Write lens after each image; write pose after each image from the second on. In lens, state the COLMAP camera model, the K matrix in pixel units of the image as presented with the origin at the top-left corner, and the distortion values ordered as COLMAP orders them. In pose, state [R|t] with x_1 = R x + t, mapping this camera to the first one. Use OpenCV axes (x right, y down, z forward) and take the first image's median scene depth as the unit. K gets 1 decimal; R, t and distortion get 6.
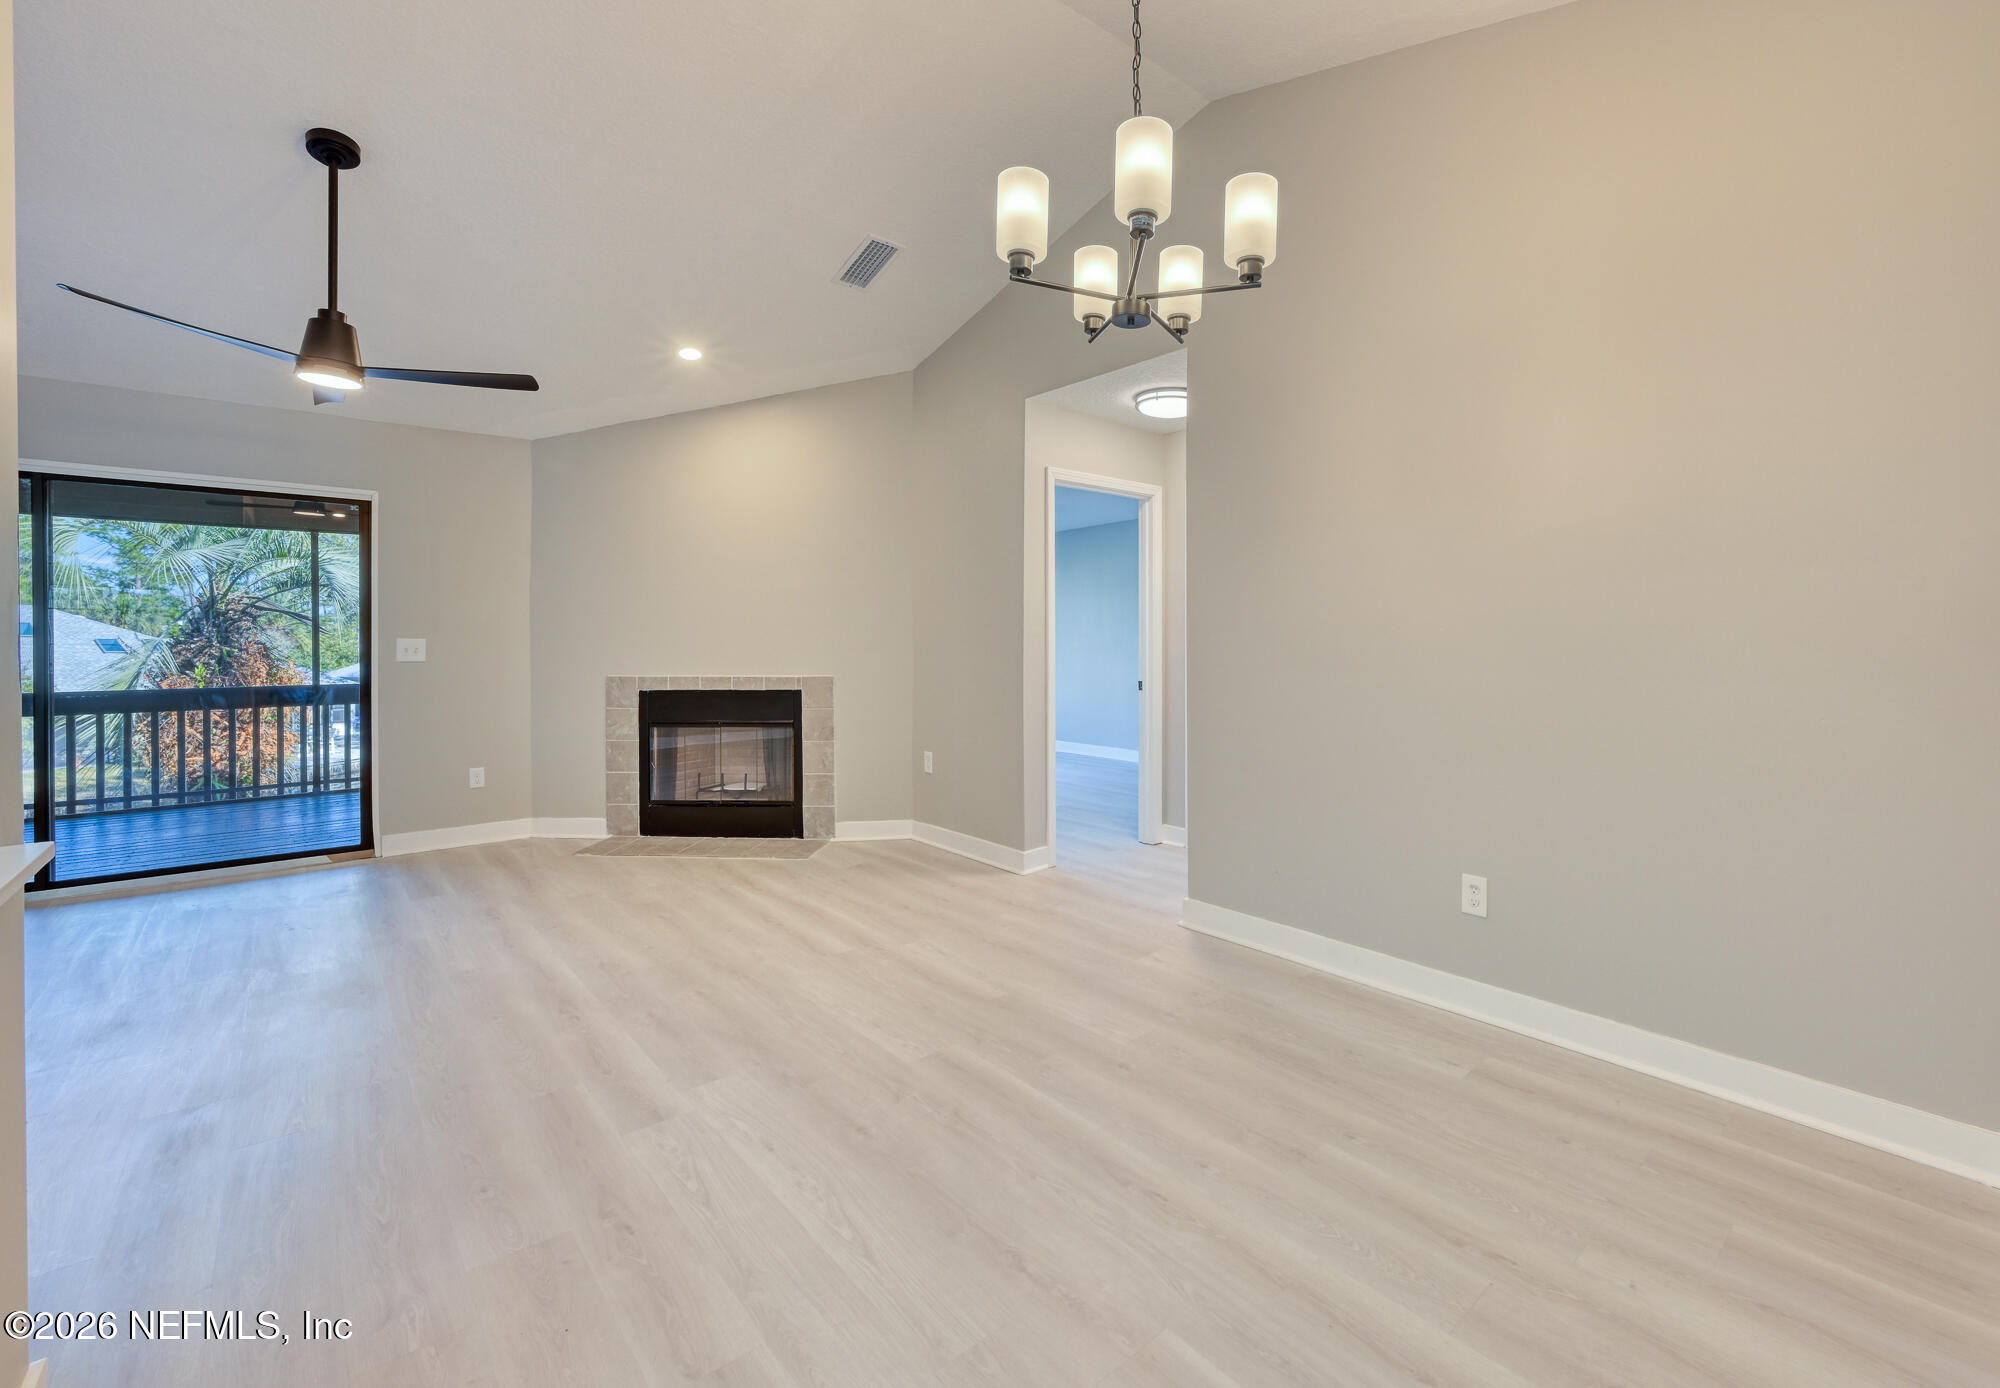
lens RADIAL K [[878.5, 0, 1033.2], [0, 878.5, 691.6], [0, 0, 1]] dist [0.070213, -0.055853]
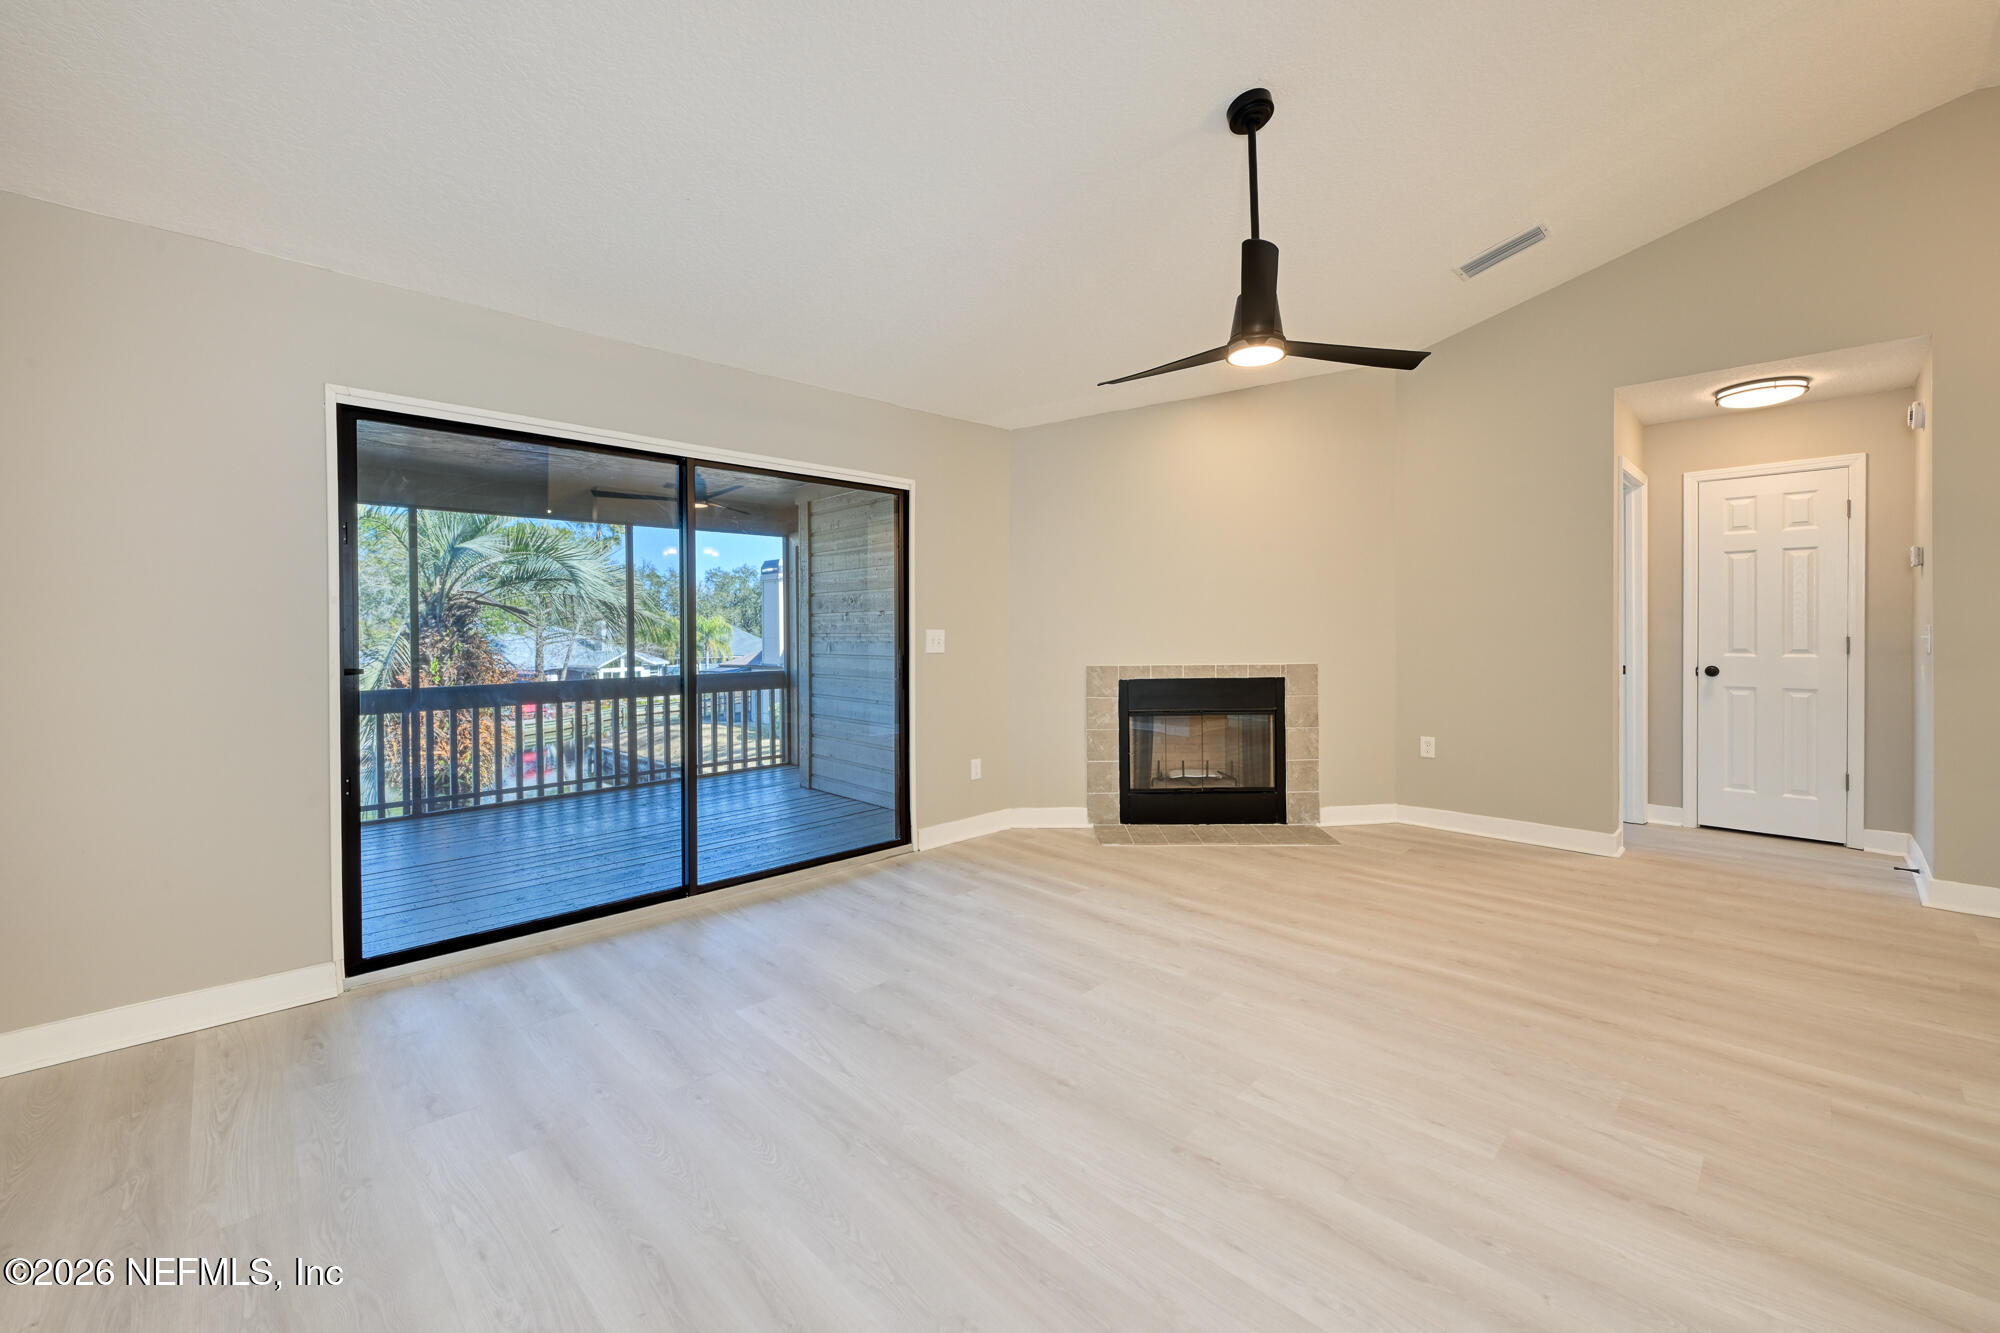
lens RADIAL K [[812.1, 0, 1000.0], [0, 812.1, 666.5], [0, 0, 1]] dist [0.001950, 0.000515]
pose [[0.996443, -0.009181, 0.083770, -0.660573], [0.010017, 0.999904, -0.009563, -0.008556], [-0.083674, 0.010368, 0.996439, 0.098154]]
